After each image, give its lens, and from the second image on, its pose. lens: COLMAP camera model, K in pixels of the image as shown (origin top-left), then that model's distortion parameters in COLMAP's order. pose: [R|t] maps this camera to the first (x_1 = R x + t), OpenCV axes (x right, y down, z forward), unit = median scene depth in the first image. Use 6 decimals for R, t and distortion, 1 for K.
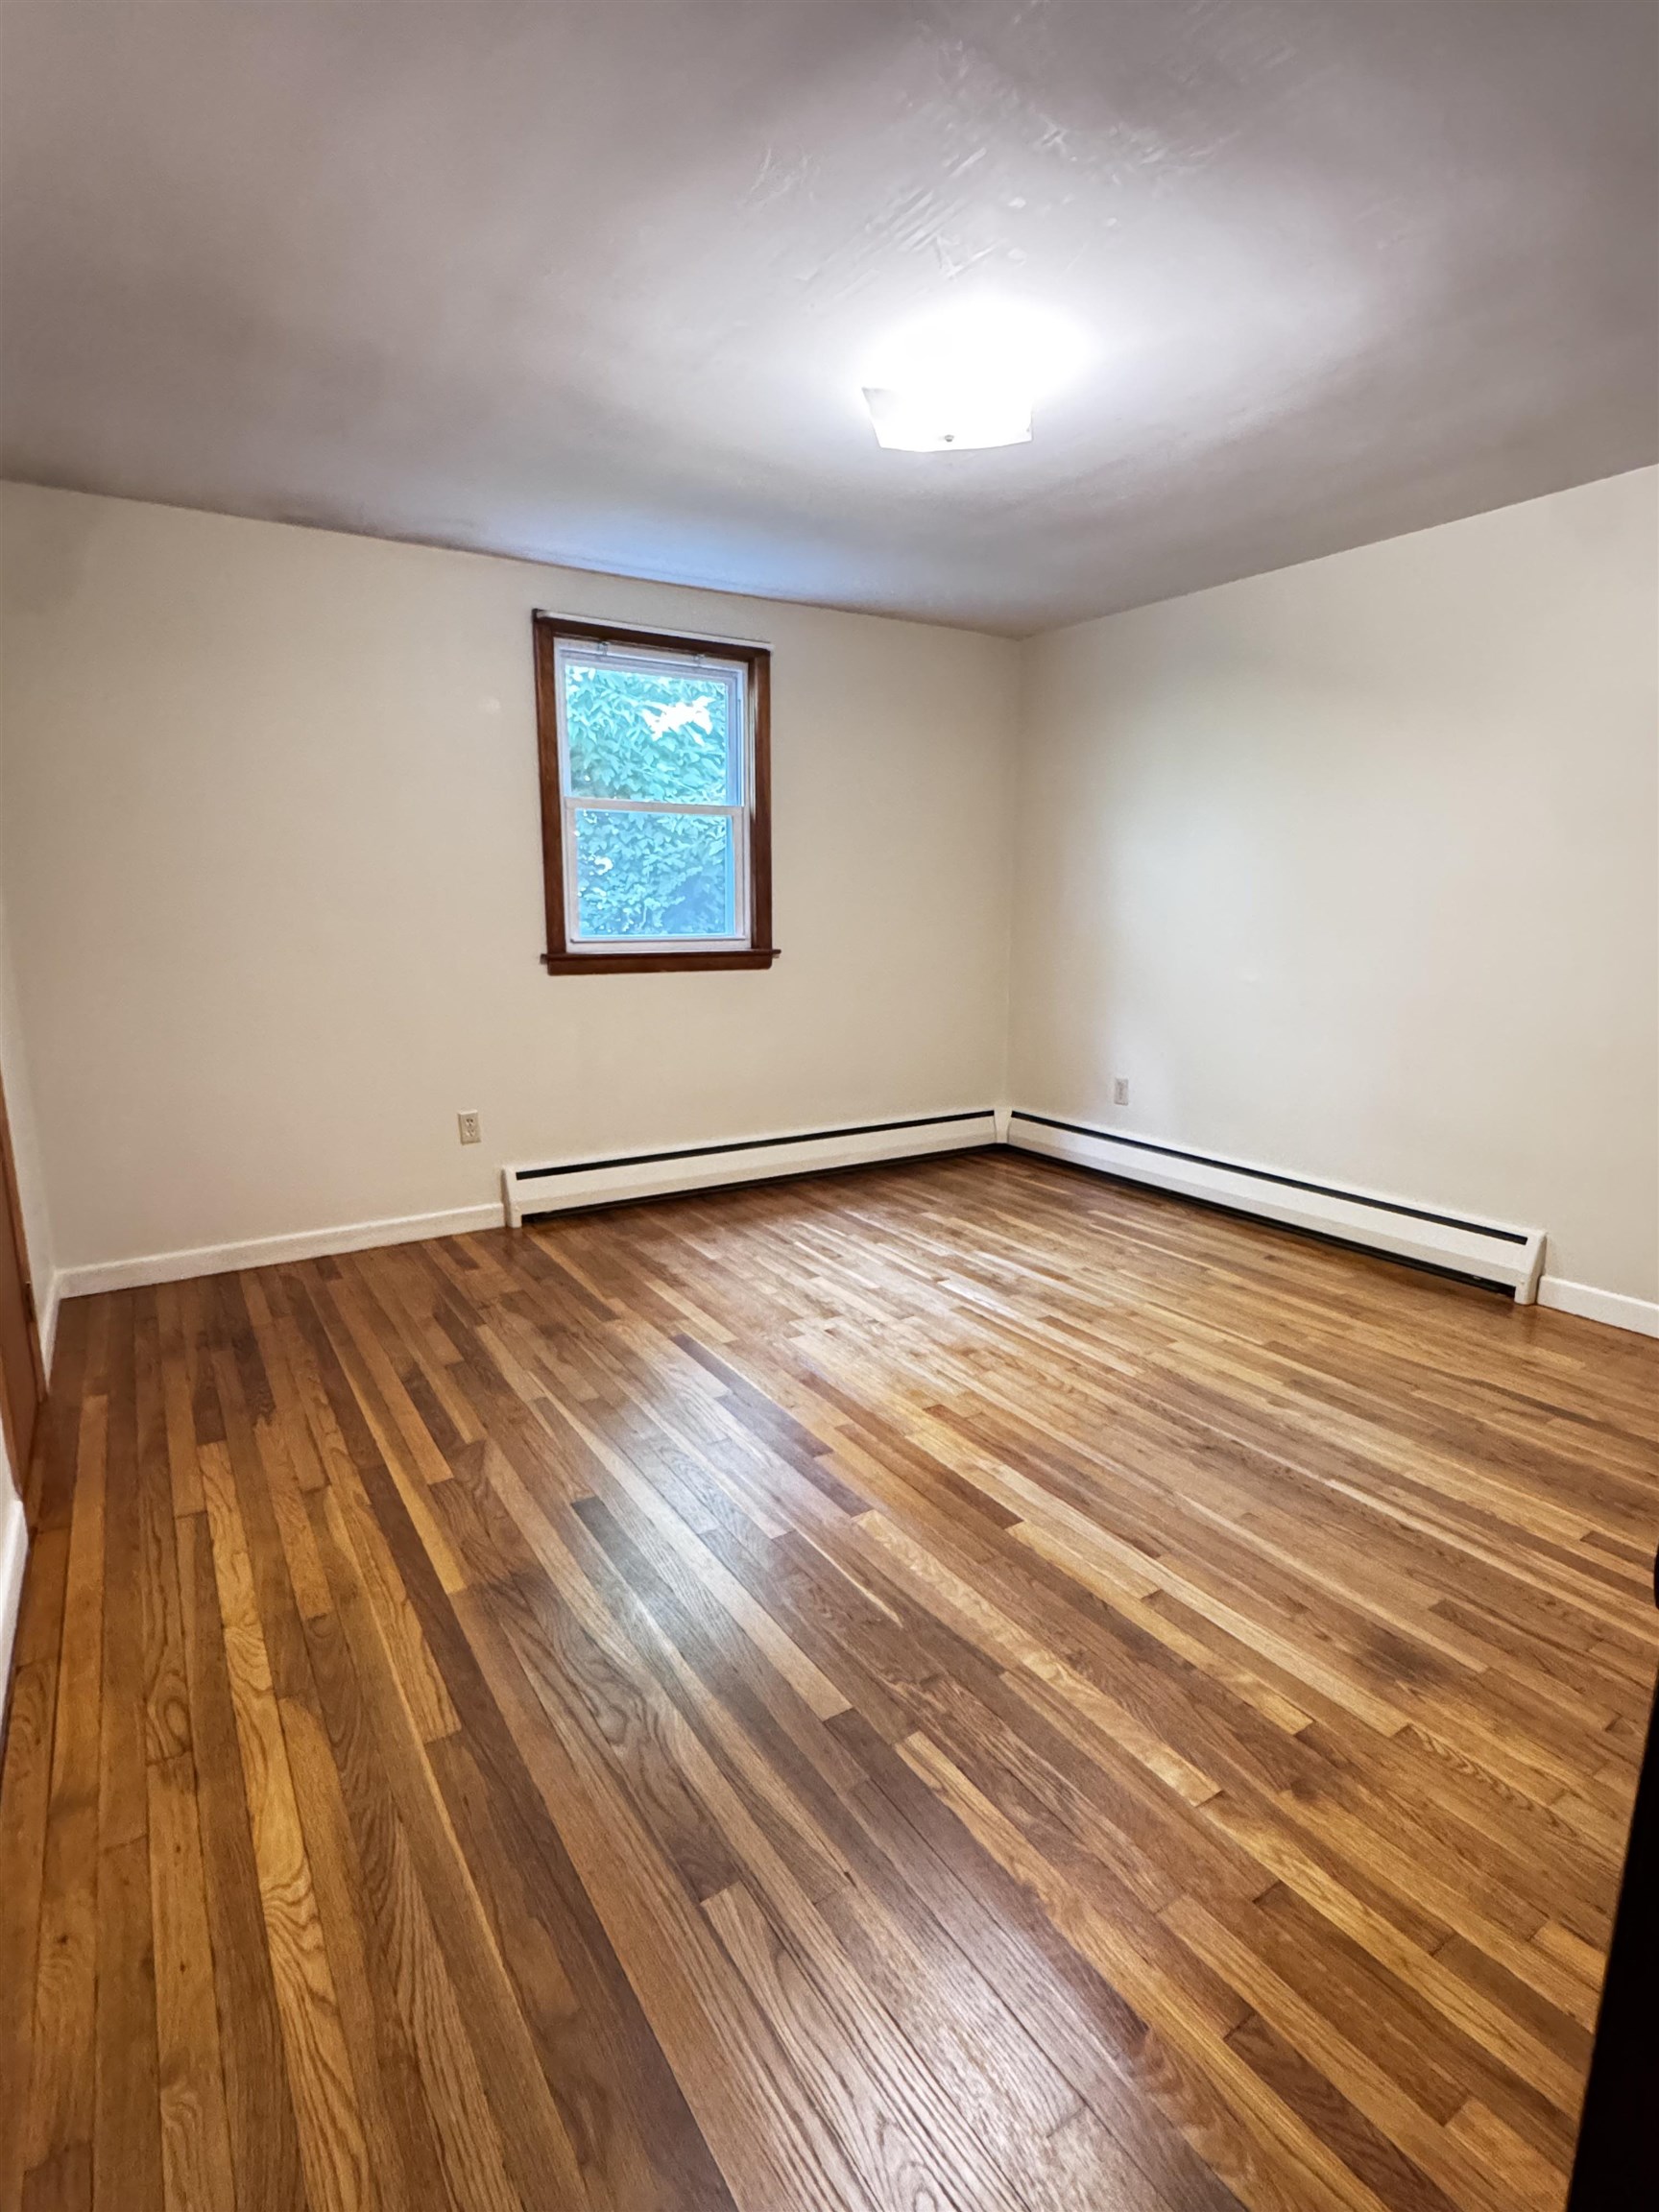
lens RADIAL K [[1104.2, 0, 841.6], [0, 1104.2, 1116.3], [0, 0, 1]] dist [-0.003462, 0.004883]
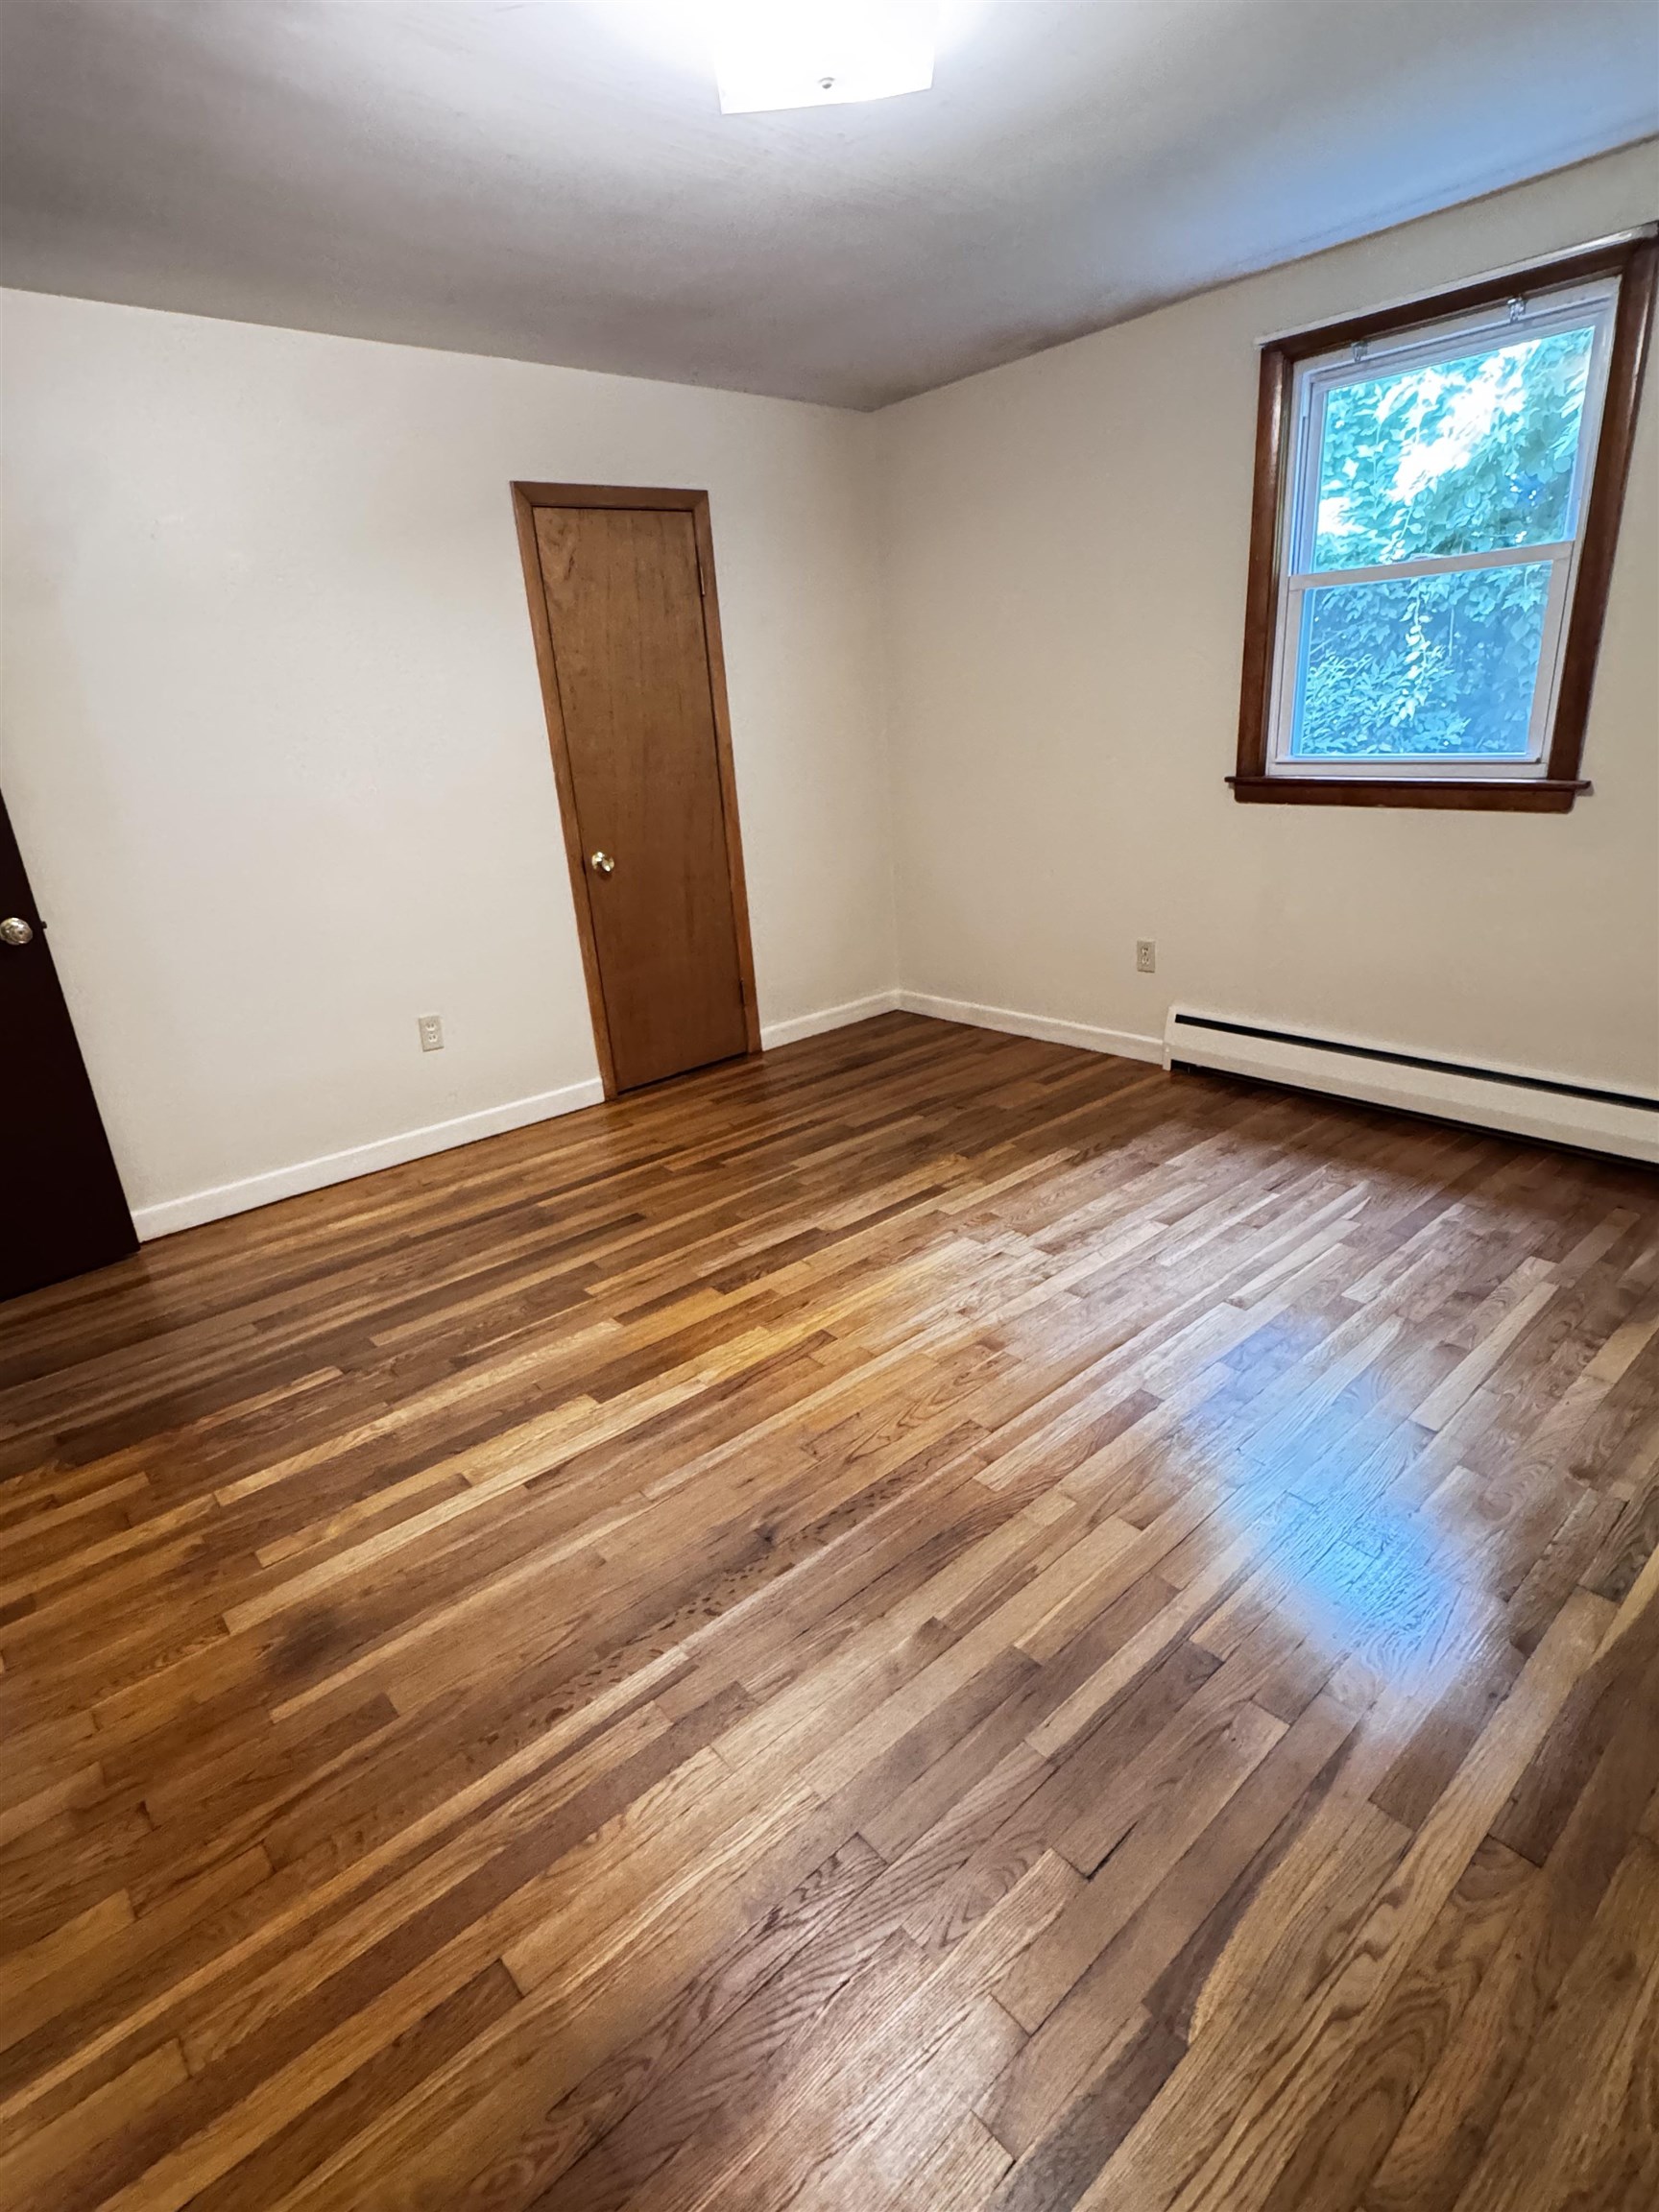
lens RADIAL K [[1104.2, 0, 820.0], [0, 1104.2, 1113.3], [0, 0, 1]] dist [-0.003462, 0.004883]
pose [[0.142338, 0.332303, -0.932370, 0.707216], [-0.131885, 0.939930, 0.314863, -0.156837], [0.980992, 0.078148, 0.177614, 0.668376]]
